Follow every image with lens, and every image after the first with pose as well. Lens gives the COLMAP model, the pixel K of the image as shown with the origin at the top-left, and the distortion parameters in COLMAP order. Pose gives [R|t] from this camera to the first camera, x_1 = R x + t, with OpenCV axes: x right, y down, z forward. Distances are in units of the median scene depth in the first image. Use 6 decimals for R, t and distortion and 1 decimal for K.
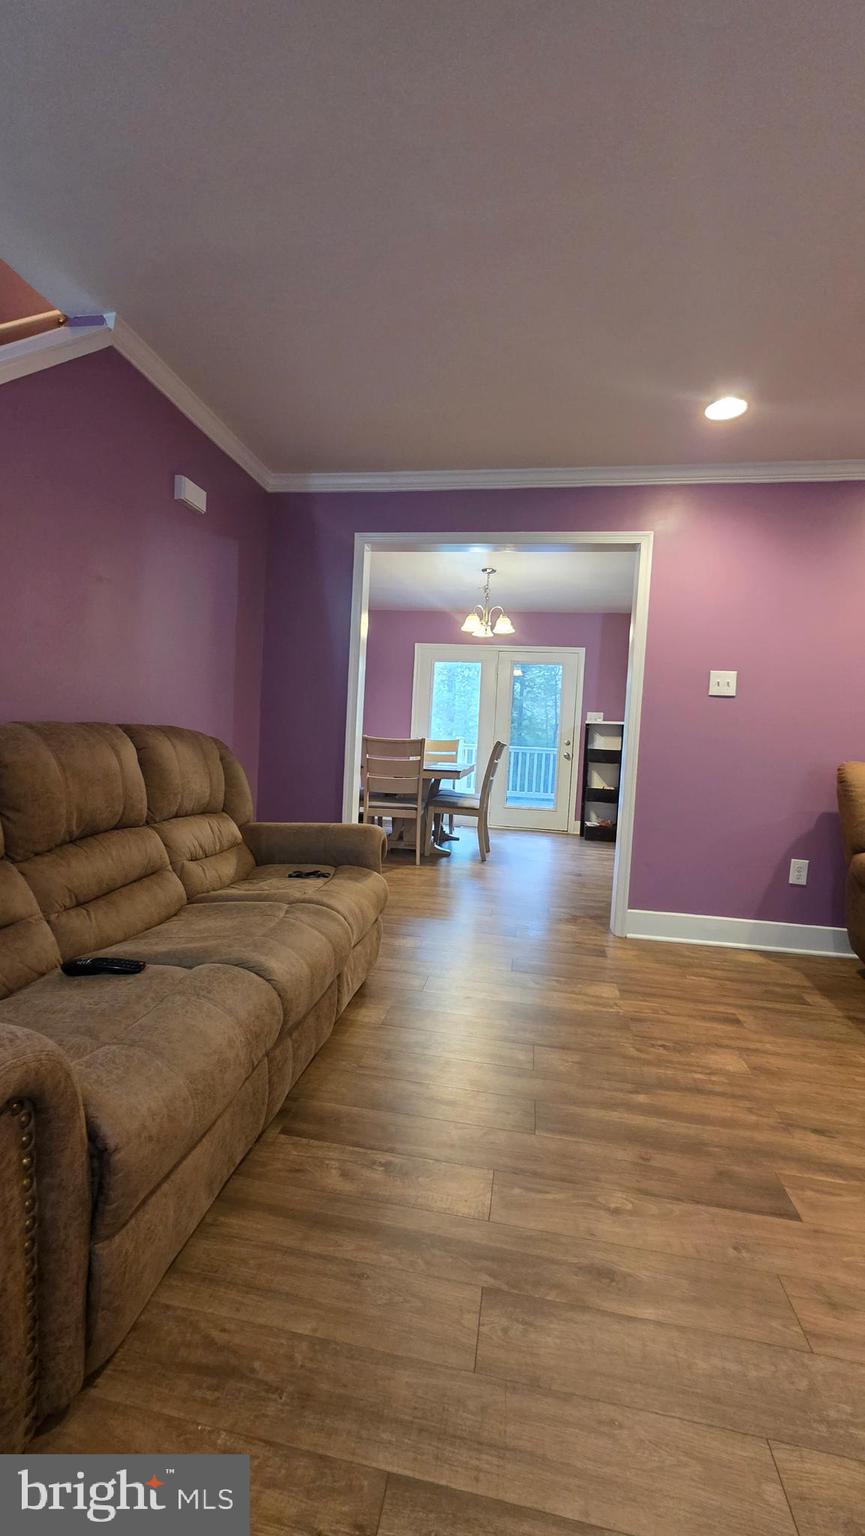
lens RADIAL K [[616.0, 0, 426.8], [0, 616.0, 772.7], [0, 0, 1]] dist [0.000274, -0.000013]
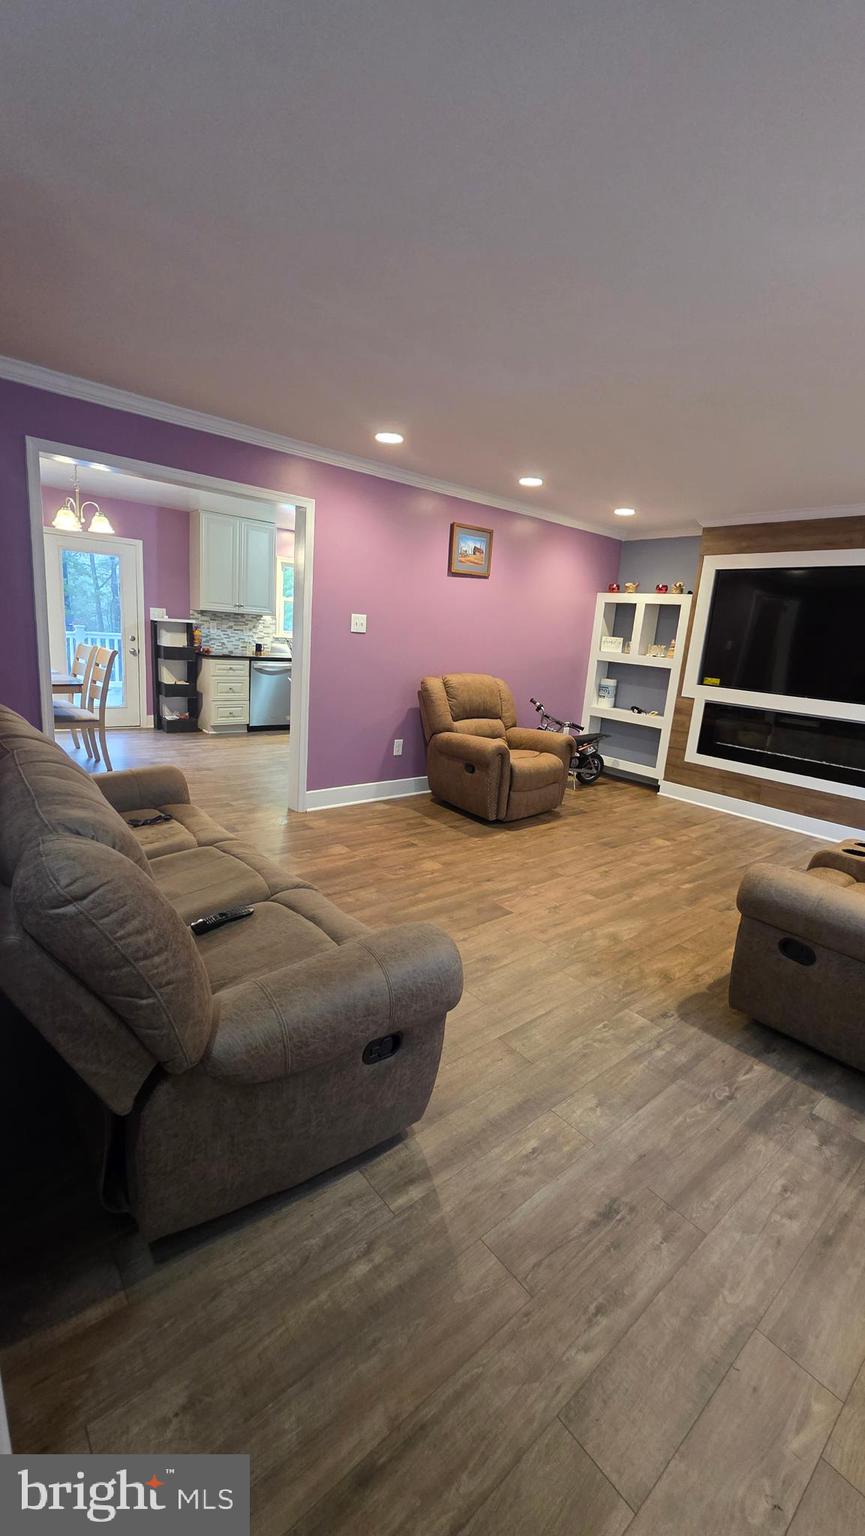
lens RADIAL K [[614.5, 0, 433.8], [0, 614.5, 763.6], [0, 0, 1]] dist [0.001130, -0.000016]
pose [[0.641536, -0.162402, 0.749705, -0.581407], [0.002295, 0.977734, 0.209835, -0.142033], [-0.767090, -0.132896, 0.627624, -0.063777]]
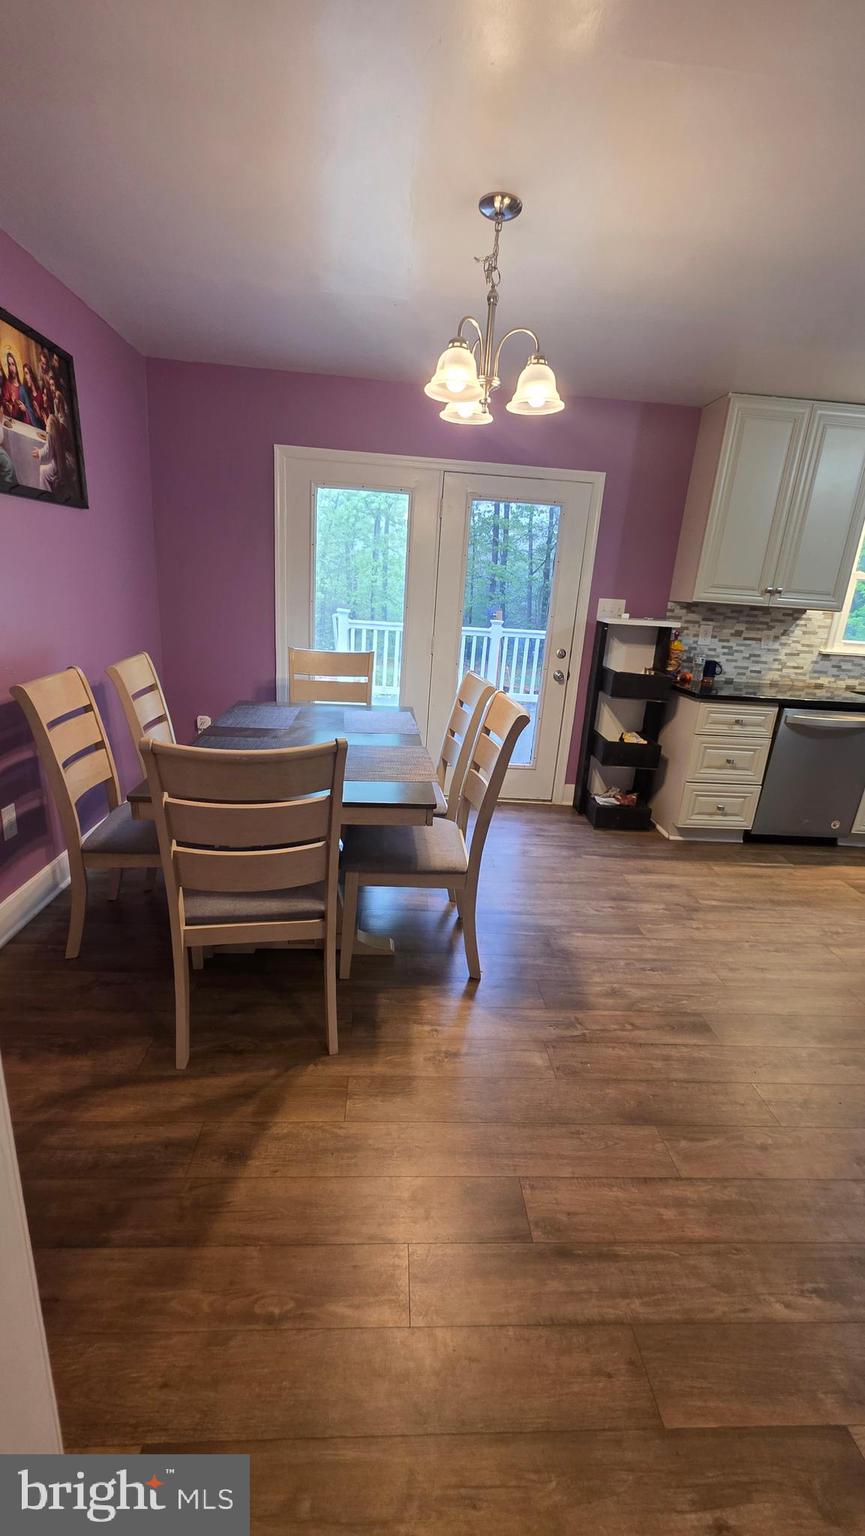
lens RADIAL K [[616.0, 0, 426.8], [0, 616.0, 772.7], [0, 0, 1]] dist [0.000274, -0.000013]
pose [[0.974315, -0.053744, 0.218680, -0.055396], [-0.002280, 0.968698, 0.248233, -0.202405], [-0.225176, -0.242356, 0.943695, 1.137605]]
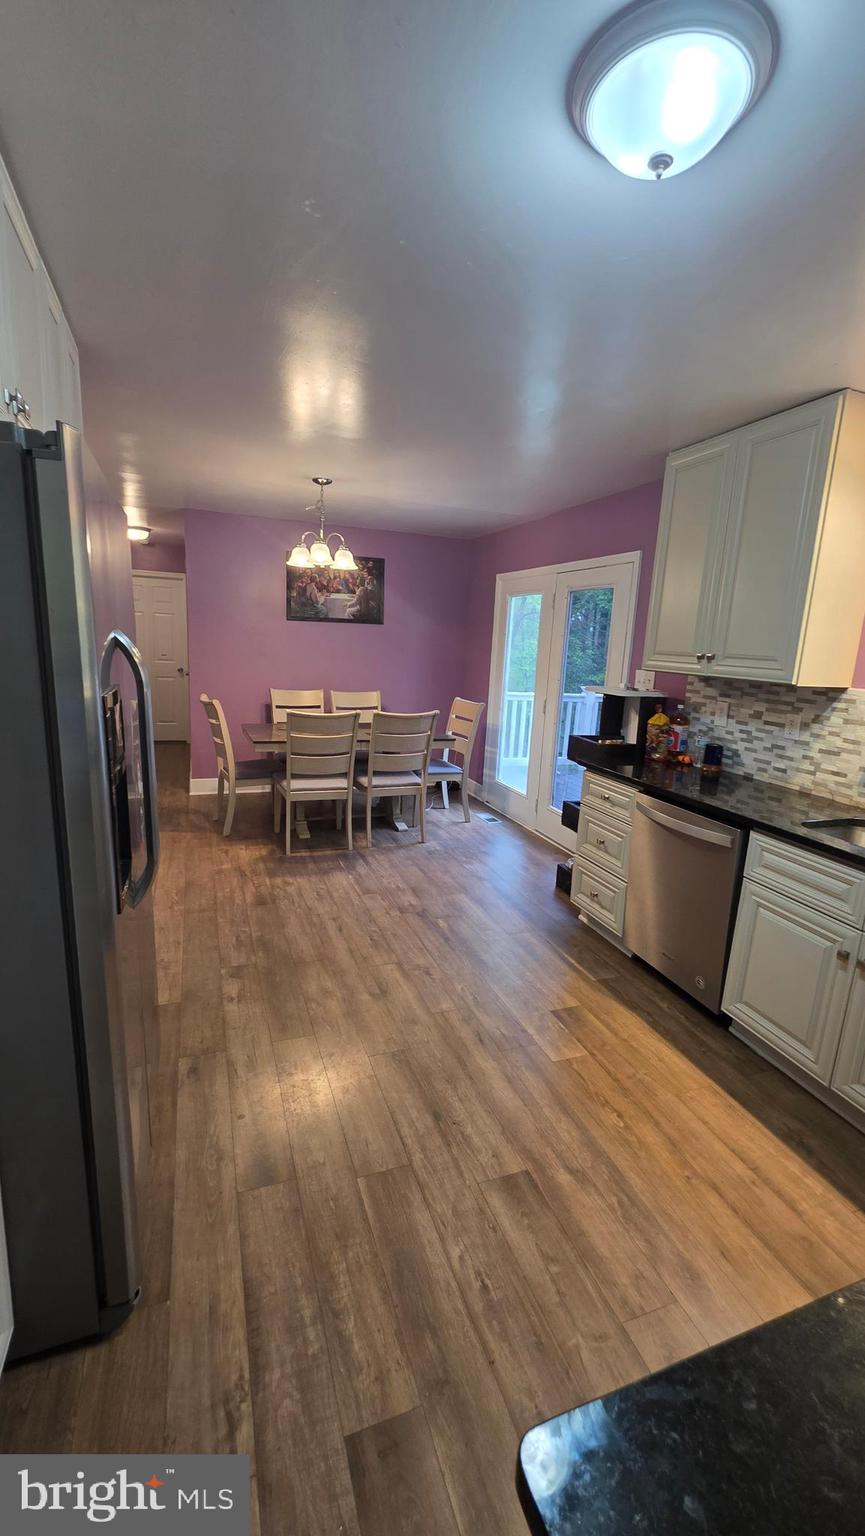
lens RADIAL K [[617.2, 0, 428.7], [0, 617.2, 766.1], [0, 0, 1]] dist [0.000303, -0.000023]
pose [[0.506023, 0.149515, -0.849462, 1.571299], [-0.073947, 0.988755, 0.129982, -0.172567], [0.859344, -0.002958, 0.511389, 1.348451]]
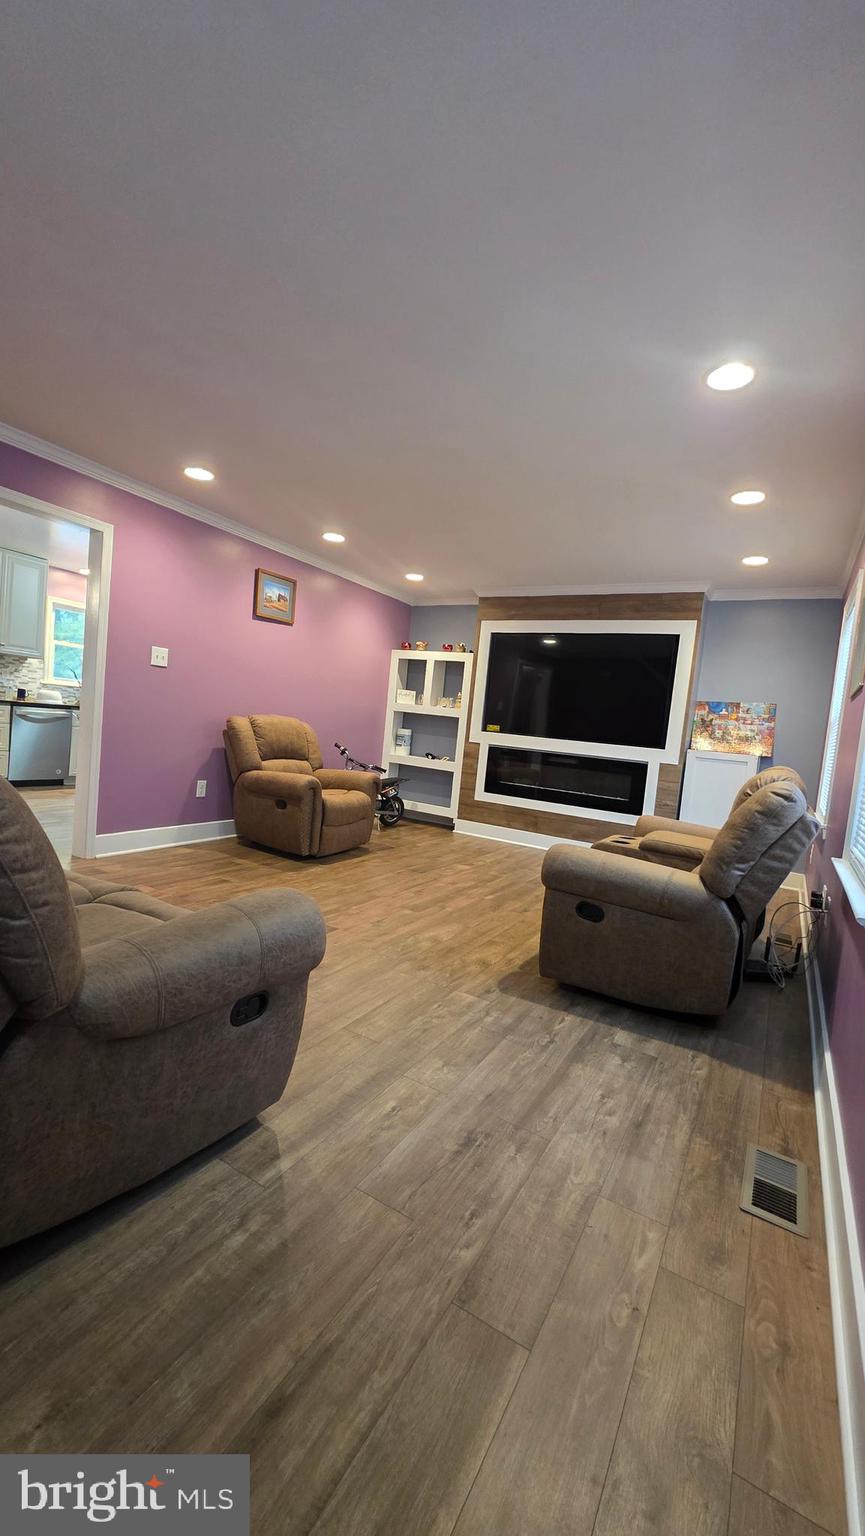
lens RADIAL K [[611.4, 0, 434.6], [0, 611.4, 767.4], [0, 0, 1]] dist [0.001899, -0.000246]
pose [[0.344055, -0.081393, 0.935415, -0.664589], [-0.022823, 0.995216, 0.094992, -0.050632], [-0.938672, -0.054032, 0.340551, -0.043359]]
